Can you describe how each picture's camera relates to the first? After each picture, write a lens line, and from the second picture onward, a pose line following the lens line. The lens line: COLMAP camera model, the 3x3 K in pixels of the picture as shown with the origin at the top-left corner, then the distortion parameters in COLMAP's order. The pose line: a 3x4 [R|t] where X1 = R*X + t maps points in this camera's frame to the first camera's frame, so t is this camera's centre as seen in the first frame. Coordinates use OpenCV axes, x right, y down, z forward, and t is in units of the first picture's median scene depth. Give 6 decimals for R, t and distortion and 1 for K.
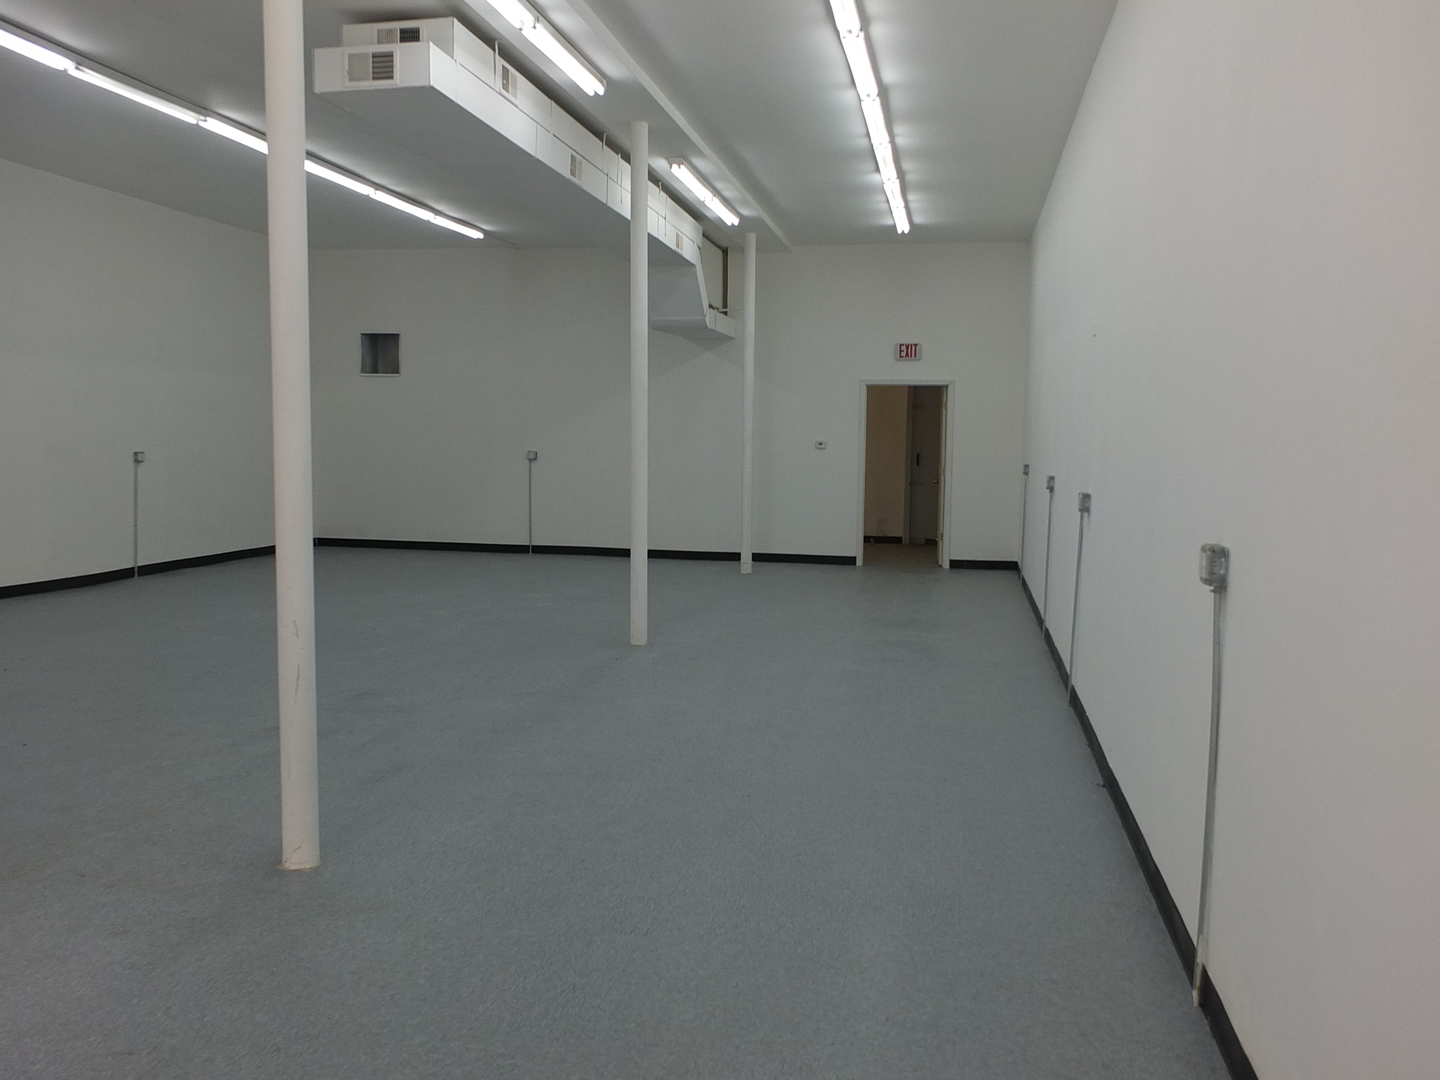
lens RADIAL K [[1181.5, 0, 720.2], [0, 1181.5, 538.2], [0, 0, 1]] dist [0.010508, 0.001382]
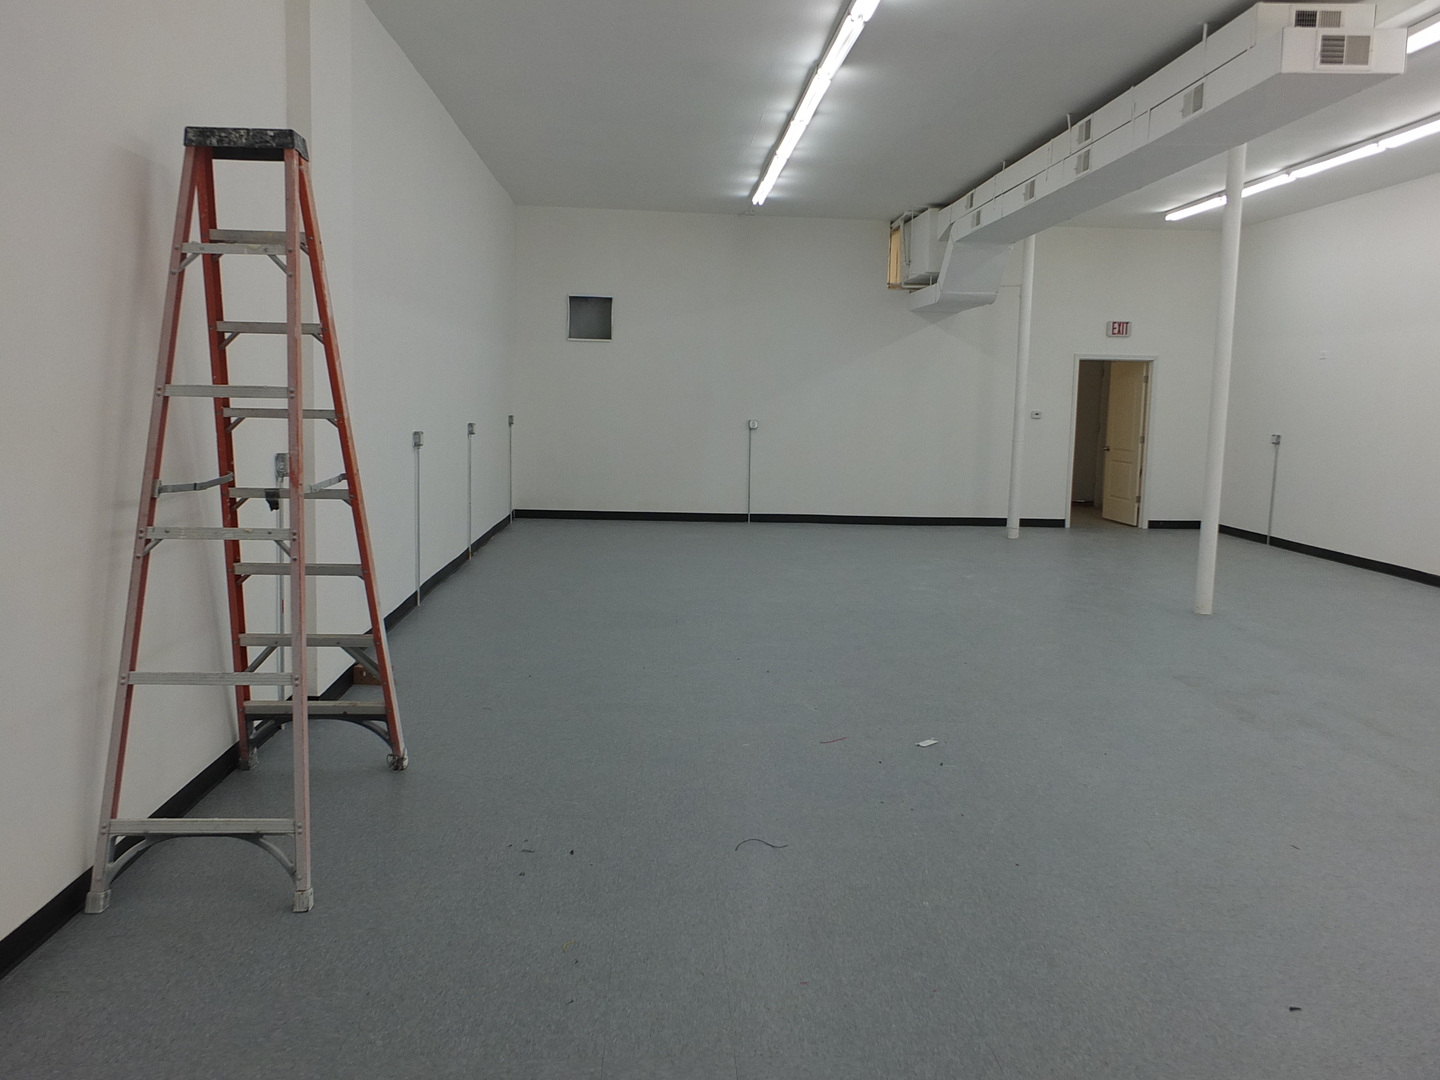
lens RADIAL K [[1134.8, 0, 718.2], [0, 1134.8, 543.6], [0, 0, 1]] dist [0.029617, 0.003597]
pose [[0.968310, -0.023924, 0.248604, -0.455482], [0.012974, 0.998876, 0.045589, -0.013967], [-0.249416, -0.040919, 0.967532, 0.073946]]
